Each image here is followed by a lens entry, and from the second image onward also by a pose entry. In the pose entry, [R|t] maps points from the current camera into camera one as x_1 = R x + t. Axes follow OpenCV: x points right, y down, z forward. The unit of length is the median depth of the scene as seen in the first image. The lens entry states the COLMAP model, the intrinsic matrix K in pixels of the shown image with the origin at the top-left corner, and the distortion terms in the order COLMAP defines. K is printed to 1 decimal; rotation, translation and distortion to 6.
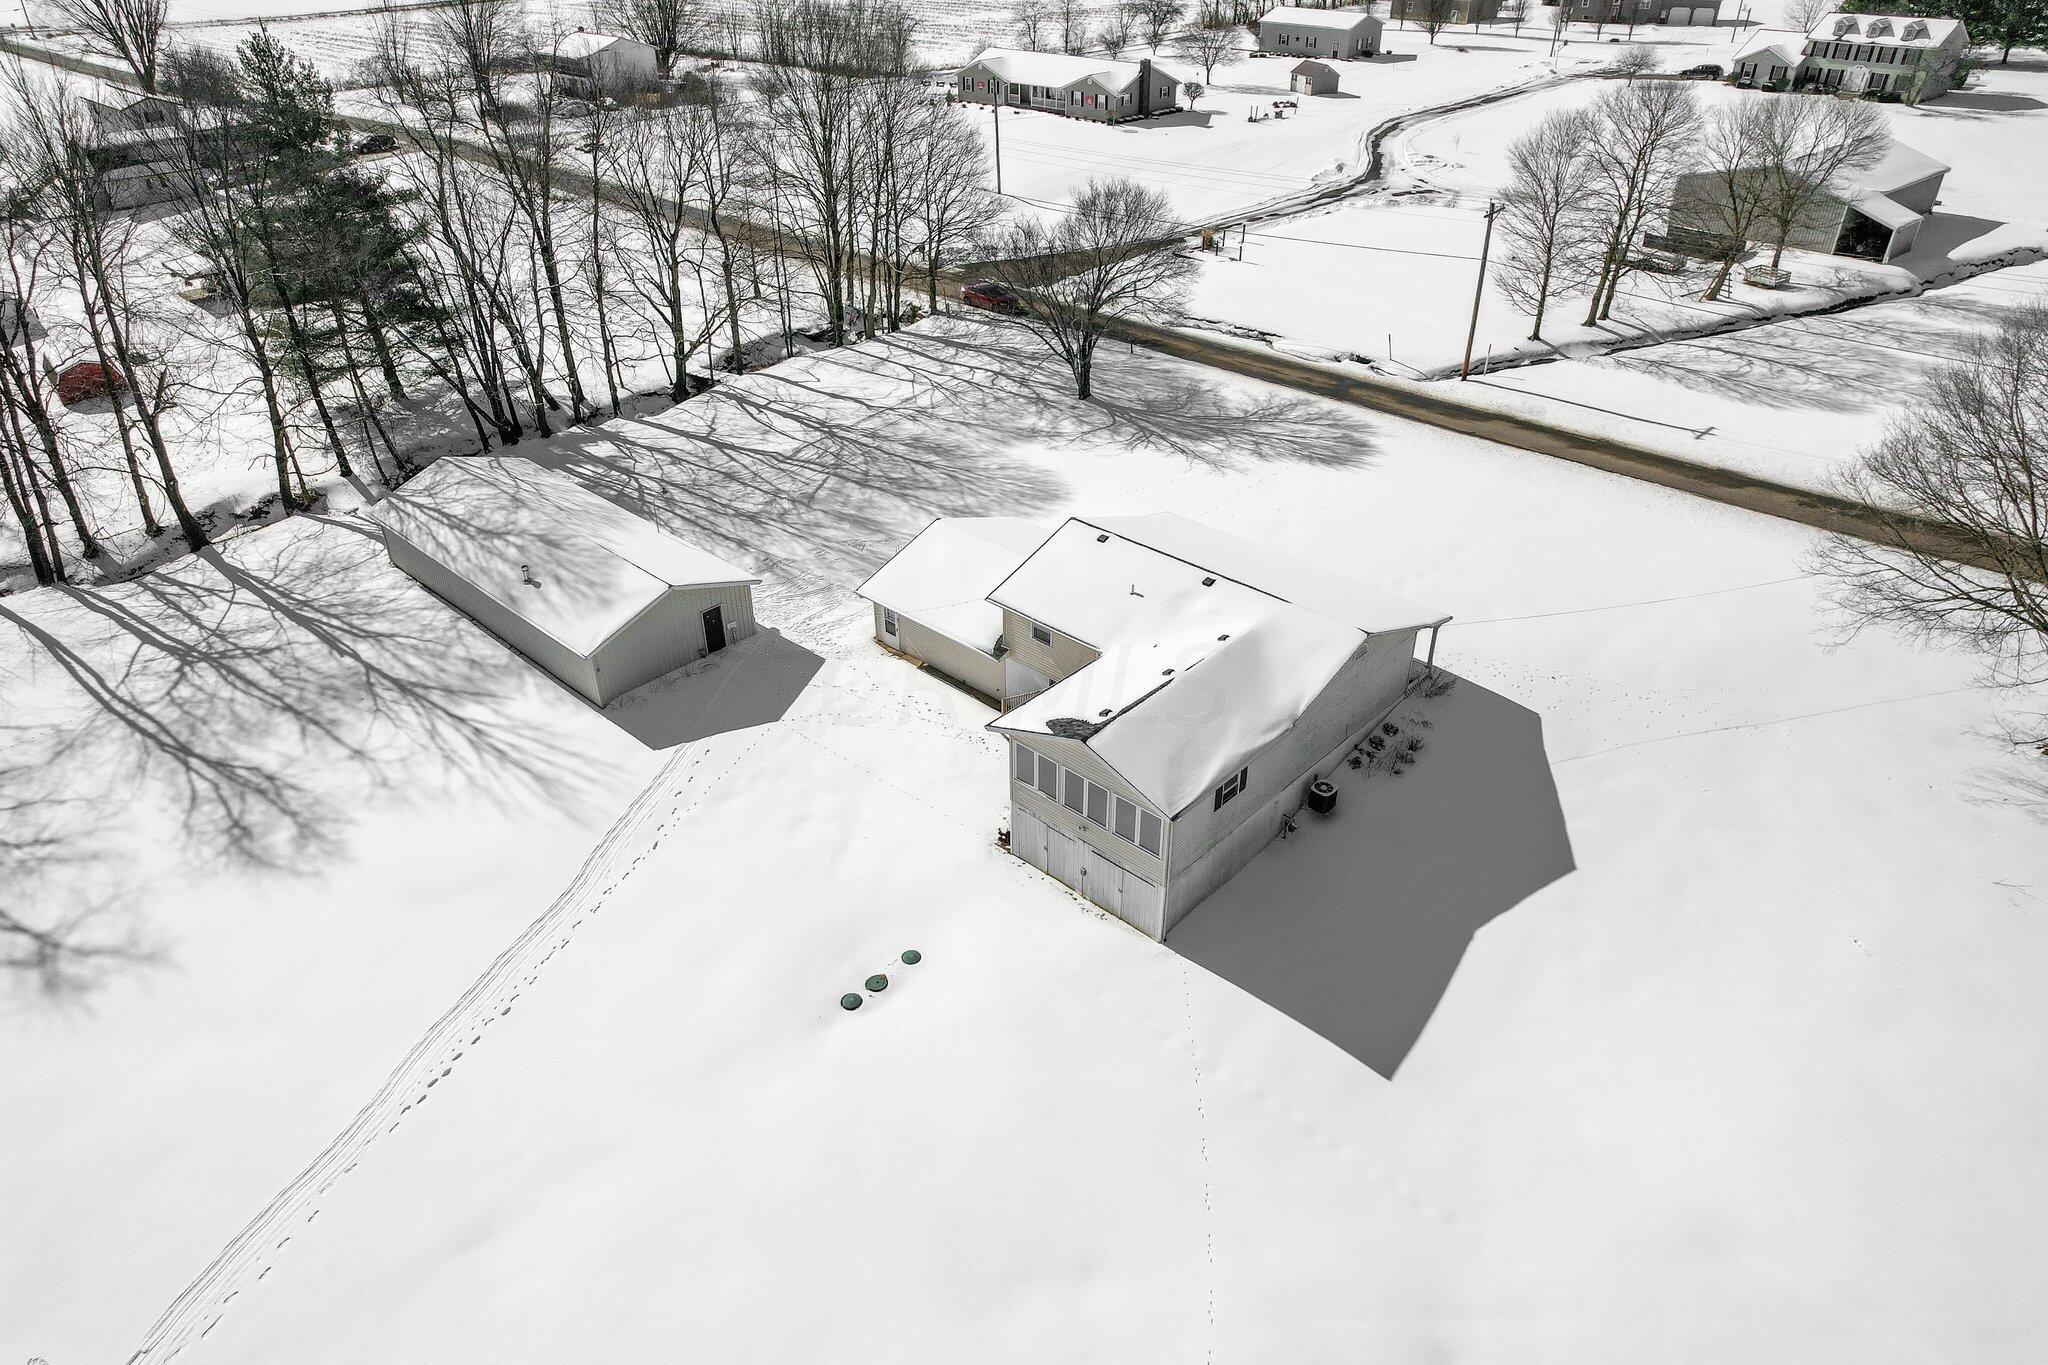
lens RADIAL K [[1337.8, 0, 1024.0], [0, 1337.8, 682.5], [0, 0, 1]] dist [-0.071063, 0.063772]
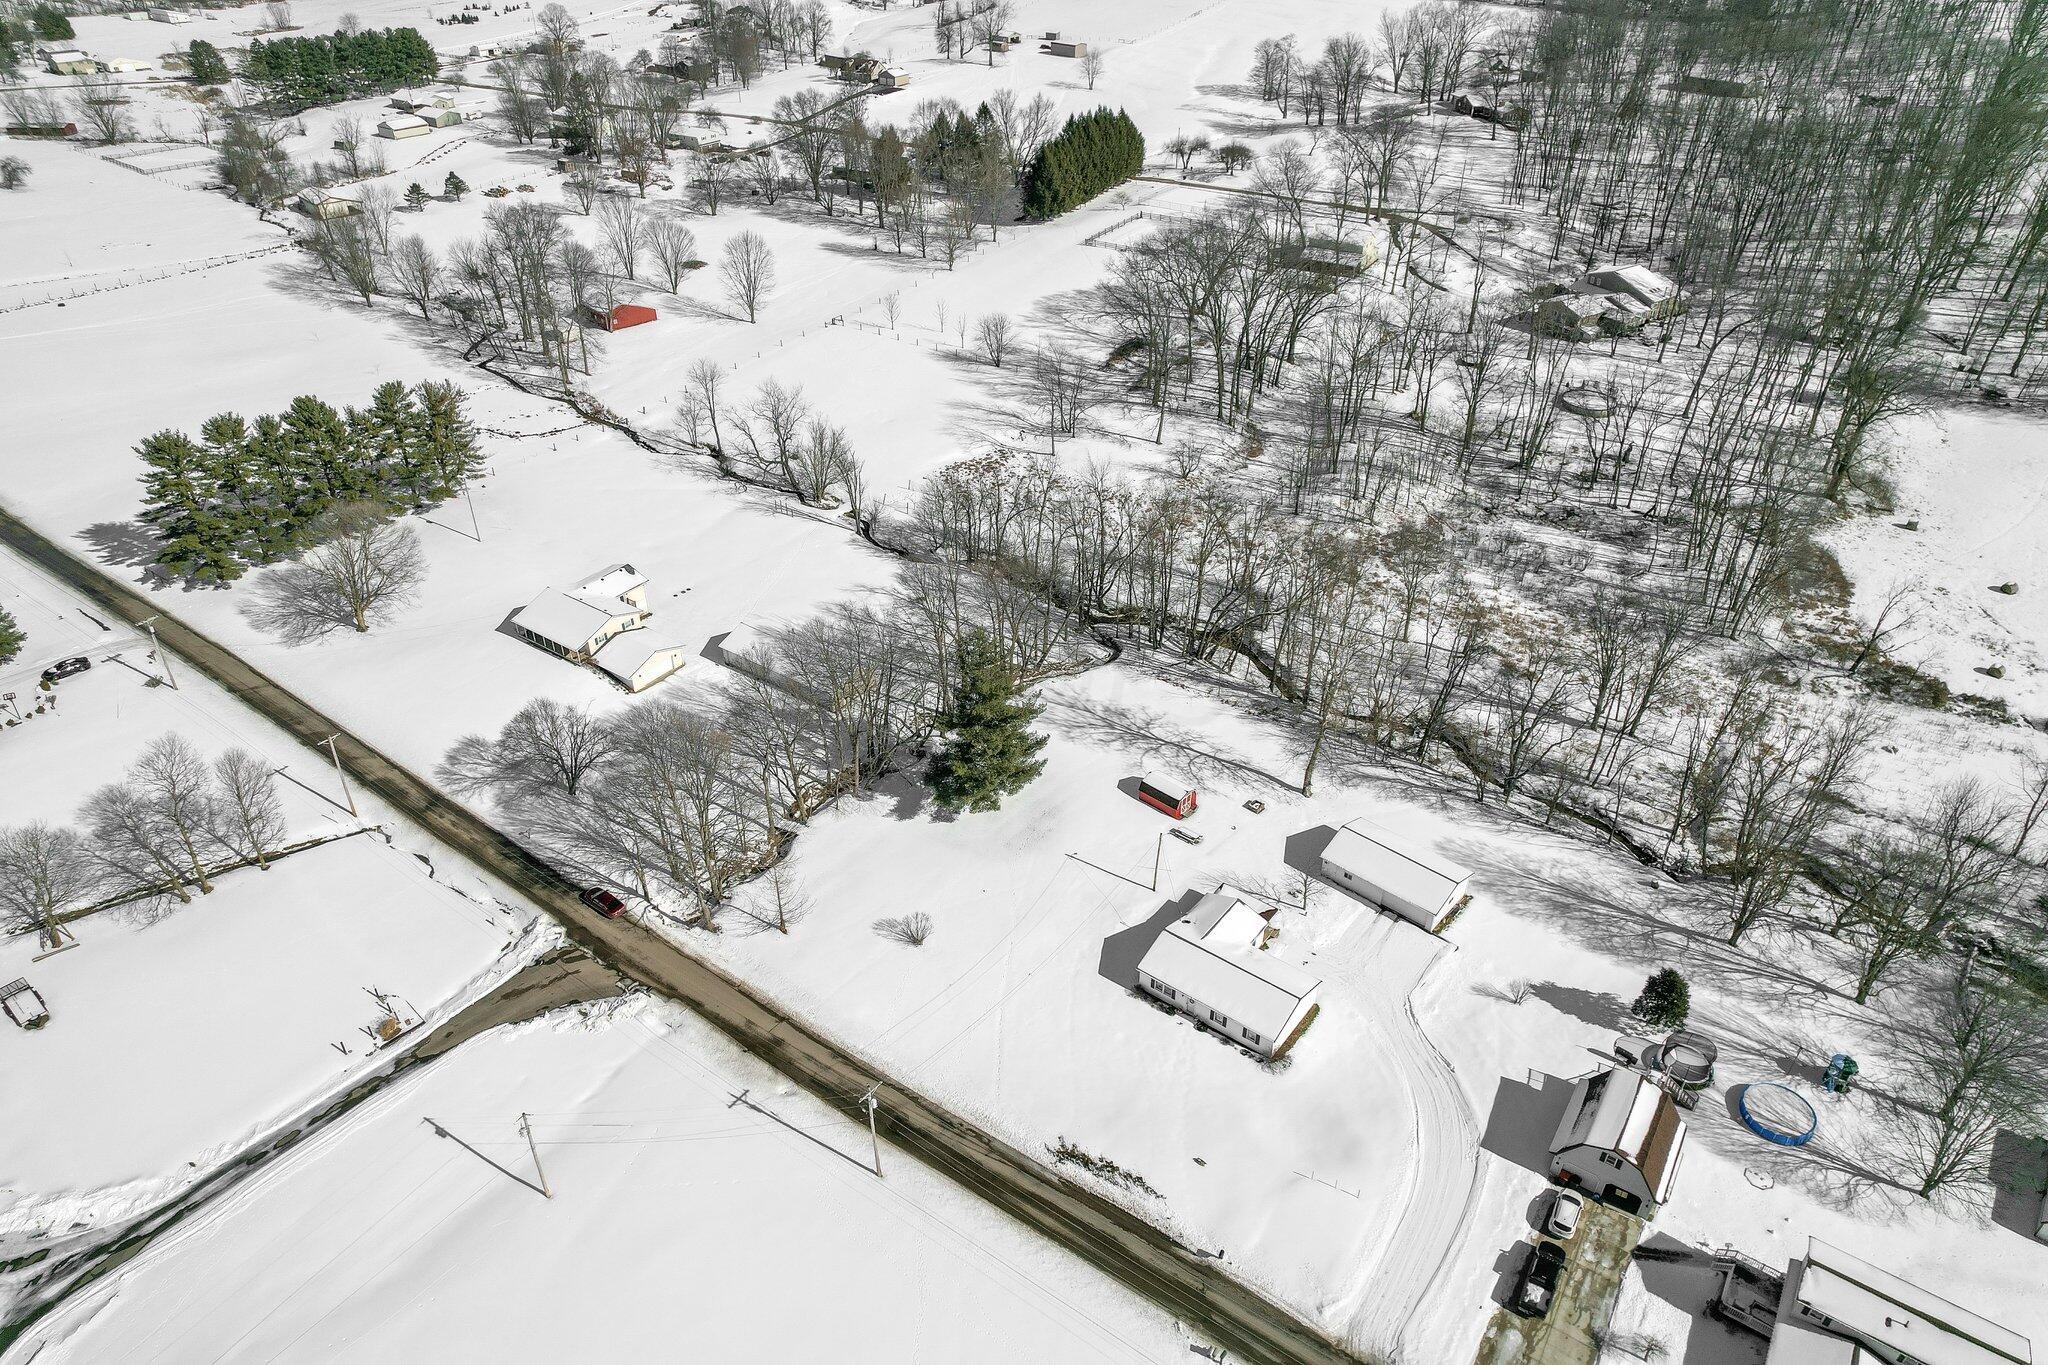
lens RADIAL K [[1322.0, 0, 1019.1], [0, 1322.0, 684.8], [0, 0, 1]] dist [-0.073197, 0.066847]
pose [[-0.991475, 0.078331, -0.104119, -0.361886], [-0.062953, 0.411646, 0.909167, -1.814242], [0.114077, 0.907971, -0.403205, 1.532147]]
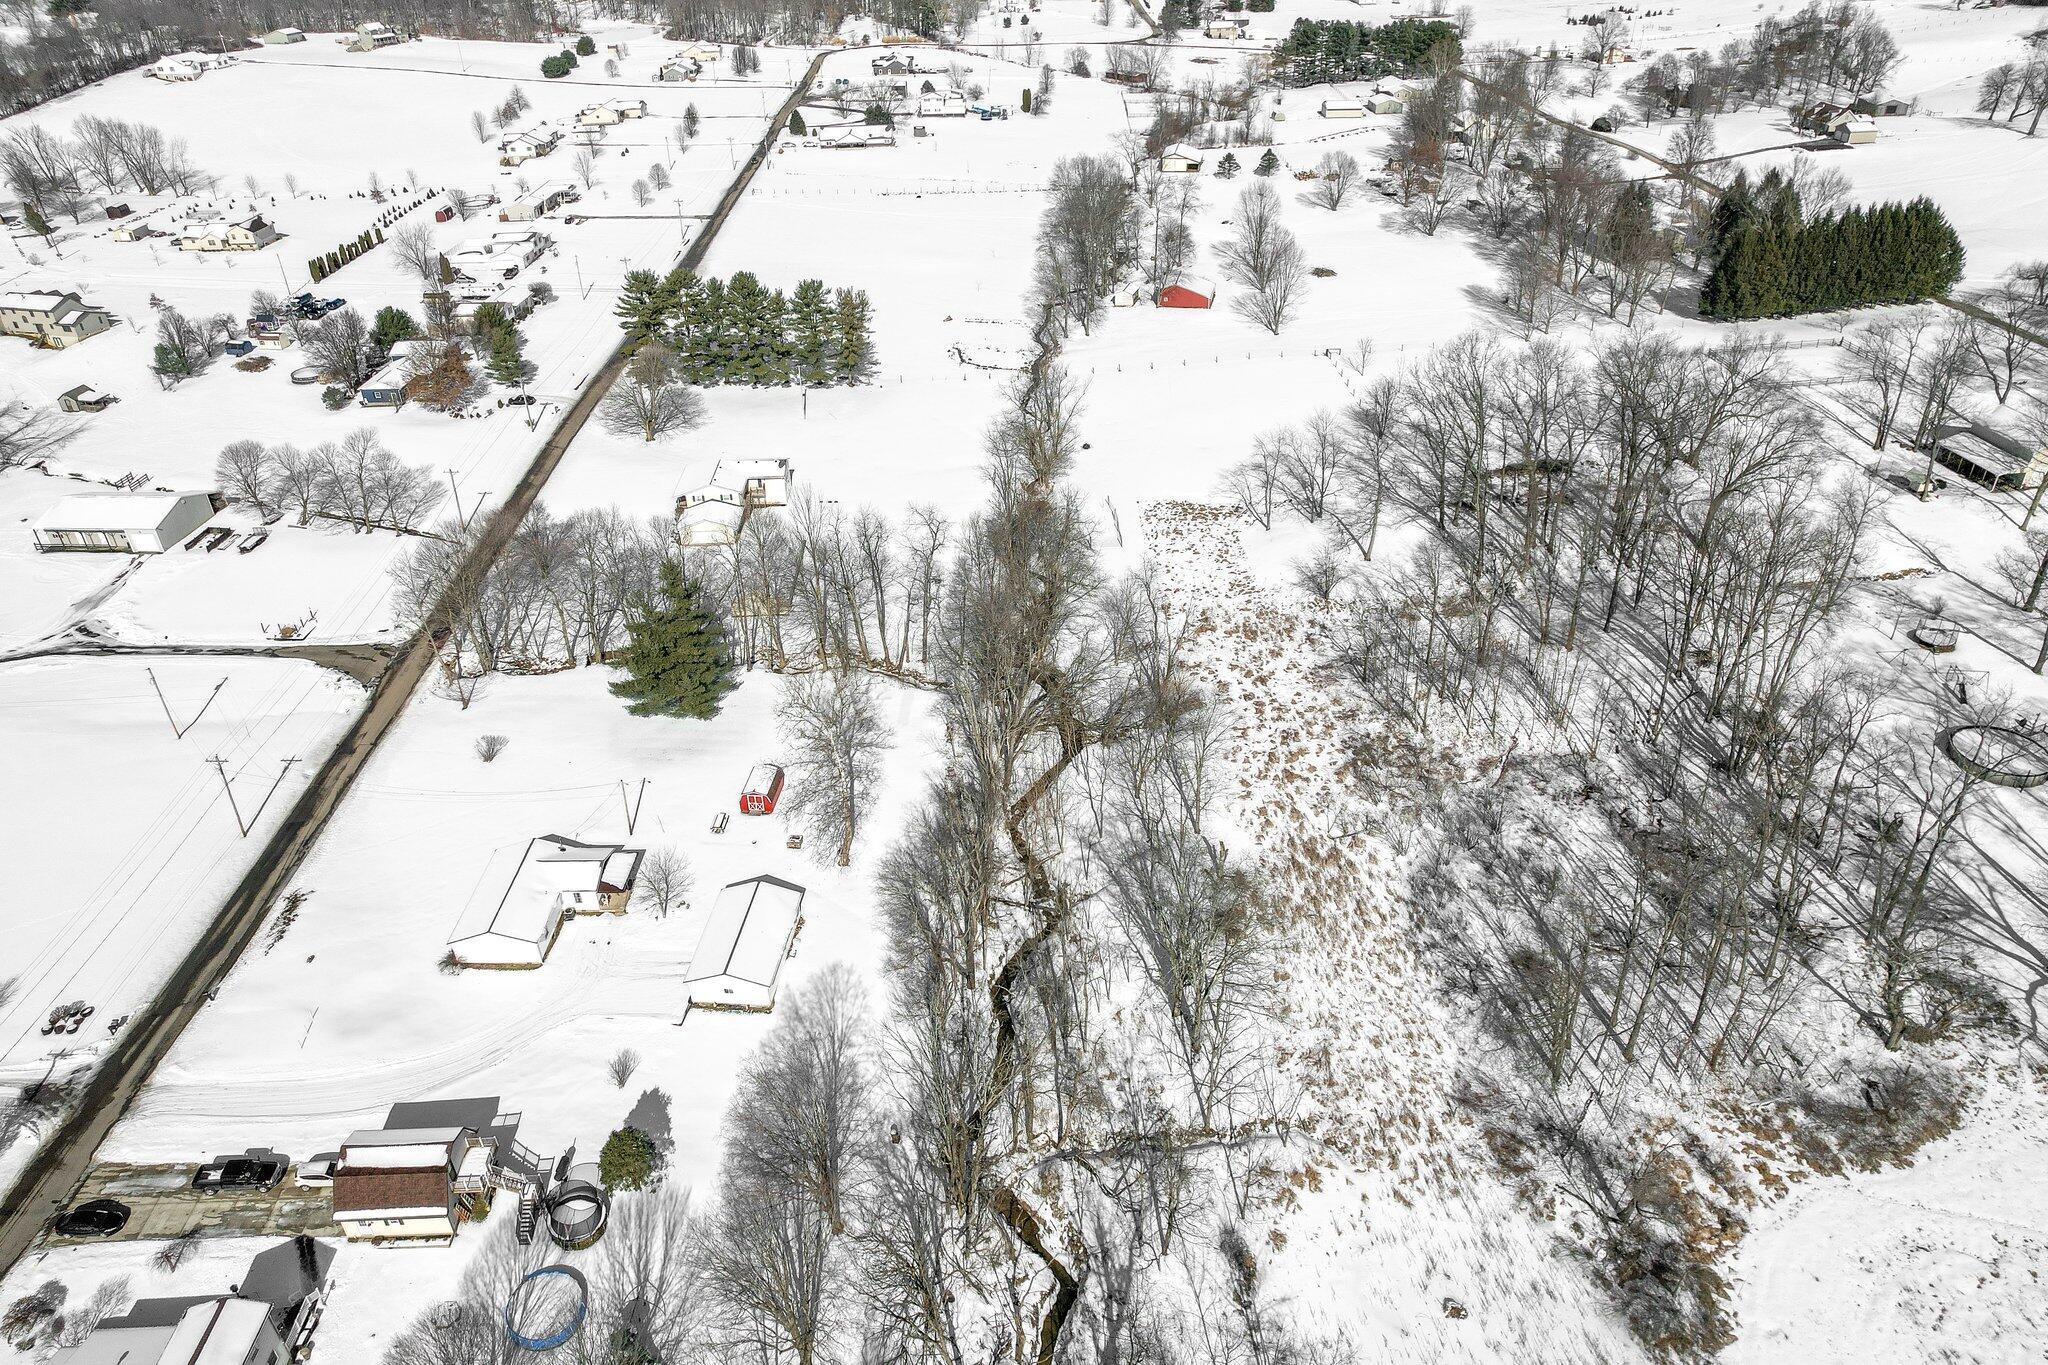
lens RADIAL K [[1362.8, 0, 1005.9], [0, 1362.8, 679.8], [0, 0, 1]] dist [-0.076662, 0.075086]
pose [[-0.697491, -0.358201, 0.620644, -1.984780], [0.408819, 0.512419, 0.755178, -1.519289], [-0.588535, 0.780460, -0.210969, 1.076278]]
